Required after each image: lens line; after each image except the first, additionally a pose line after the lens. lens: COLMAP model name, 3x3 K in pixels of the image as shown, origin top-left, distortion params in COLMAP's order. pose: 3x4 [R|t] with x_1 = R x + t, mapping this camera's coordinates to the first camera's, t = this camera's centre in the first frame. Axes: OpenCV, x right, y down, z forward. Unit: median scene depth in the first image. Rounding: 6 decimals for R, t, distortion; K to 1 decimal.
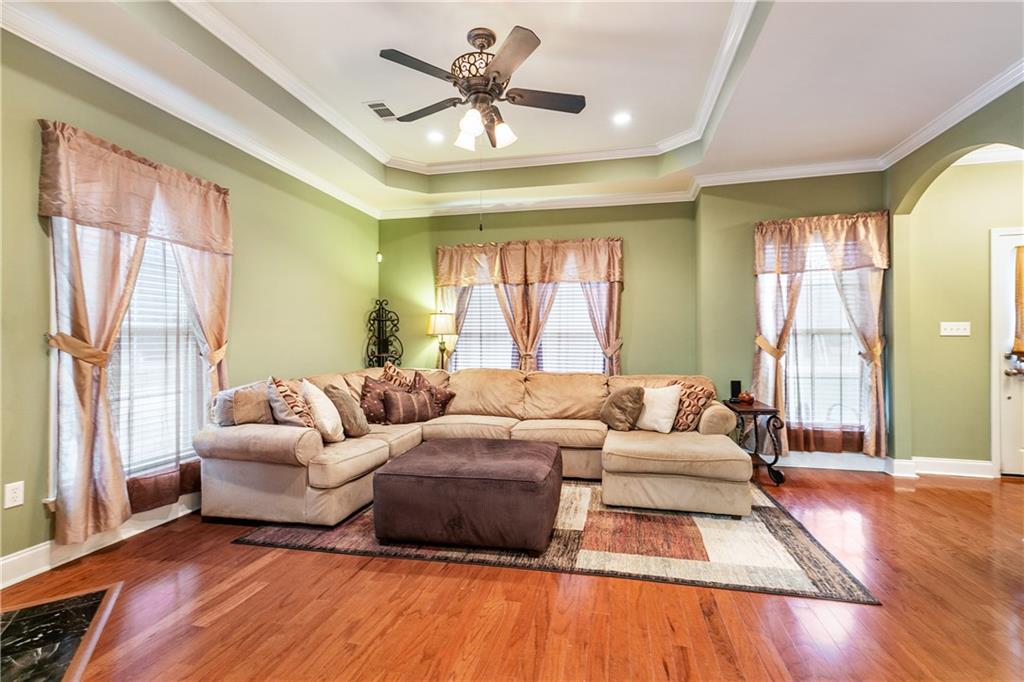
lens RADIAL K [[463.3, 0, 510.4], [0, 463.3, 342.1], [0, 0, 1]] dist [0.003042, -0.000020]
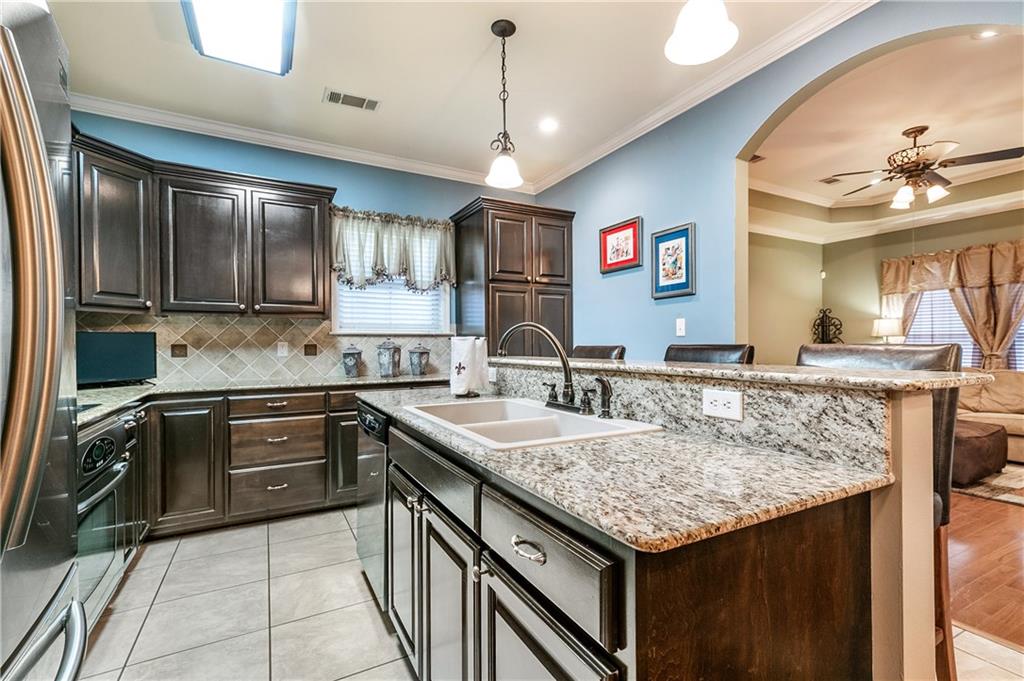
lens RADIAL K [[463.3, 0, 506.1], [0, 463.3, 344.5], [0, 0, 1]] dist [0.003042, -0.000020]
pose [[0.656670, -0.001243, -0.754177, 0.103791], [0.002641, 0.999996, 0.000651, 0.000992], [0.754173, -0.002419, 0.656671, -0.488923]]
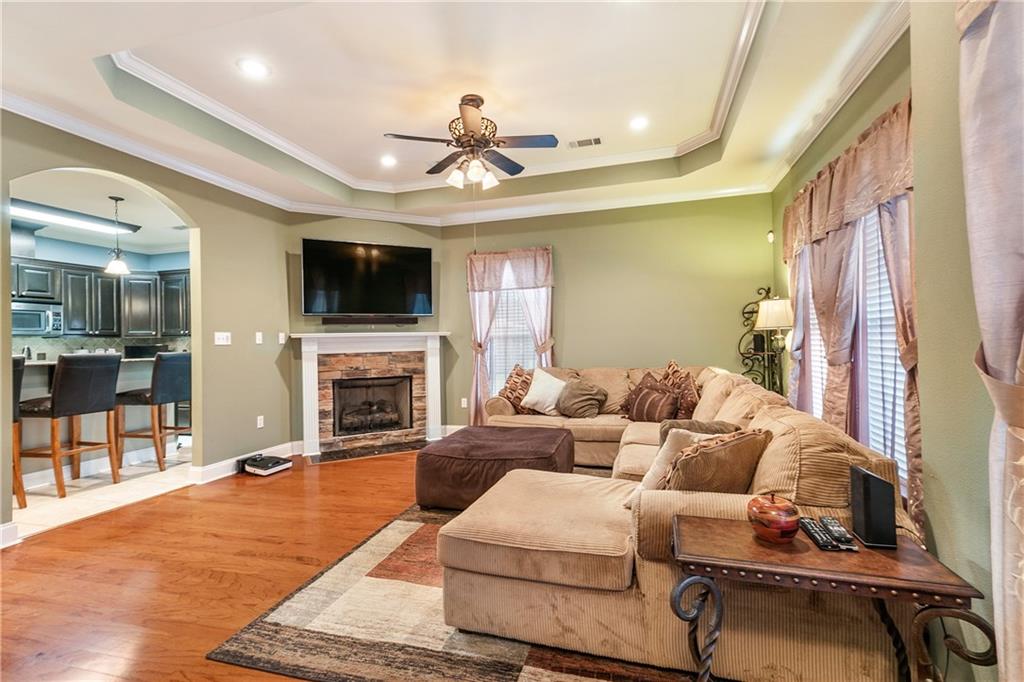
lens RADIAL K [[463.3, 0, 513.1], [0, 463.3, 333.9], [0, 0, 1]] dist [0.003042, -0.000020]
pose [[-0.069242, -0.022292, -0.997351, 0.633917], [0.019729, 0.999524, -0.023711, 0.003411], [0.997405, -0.021318, -0.068770, 0.638918]]
